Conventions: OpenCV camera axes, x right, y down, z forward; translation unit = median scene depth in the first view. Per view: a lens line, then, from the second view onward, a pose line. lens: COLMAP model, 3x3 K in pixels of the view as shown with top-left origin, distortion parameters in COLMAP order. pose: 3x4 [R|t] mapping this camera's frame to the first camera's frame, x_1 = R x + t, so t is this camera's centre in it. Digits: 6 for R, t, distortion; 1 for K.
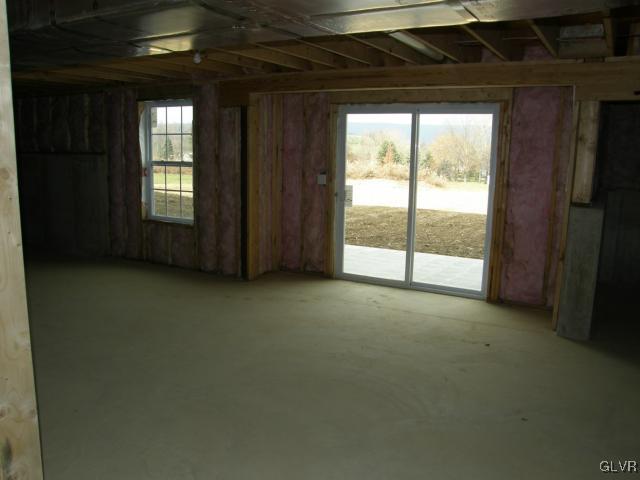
lens RADIAL K [[547.5, 0, 320.0], [0, 547.5, 240.0], [0, 0, 1]] dist [-0.160150, 0.141328]
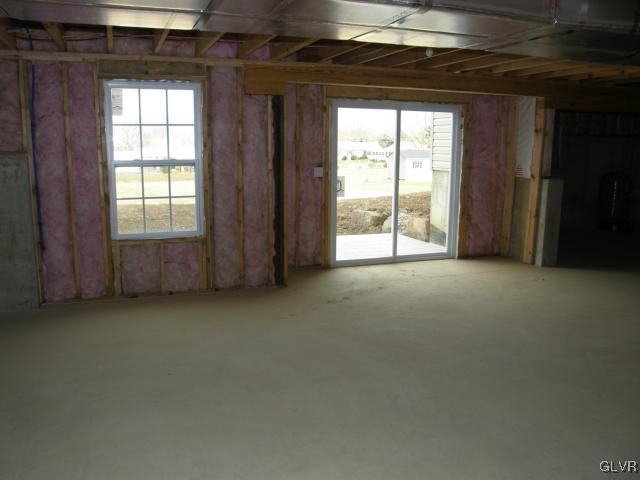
lens RADIAL K [[547.5, 0, 320.0], [0, 547.5, 240.0], [0, 0, 1]] dist [-0.160150, 0.141328]
pose [[0.650291, -0.147848, 0.745160, -0.766702], [0.132451, 0.987921, 0.080426, -0.069152], [-0.748050, 0.046396, 0.662019, 0.345023]]
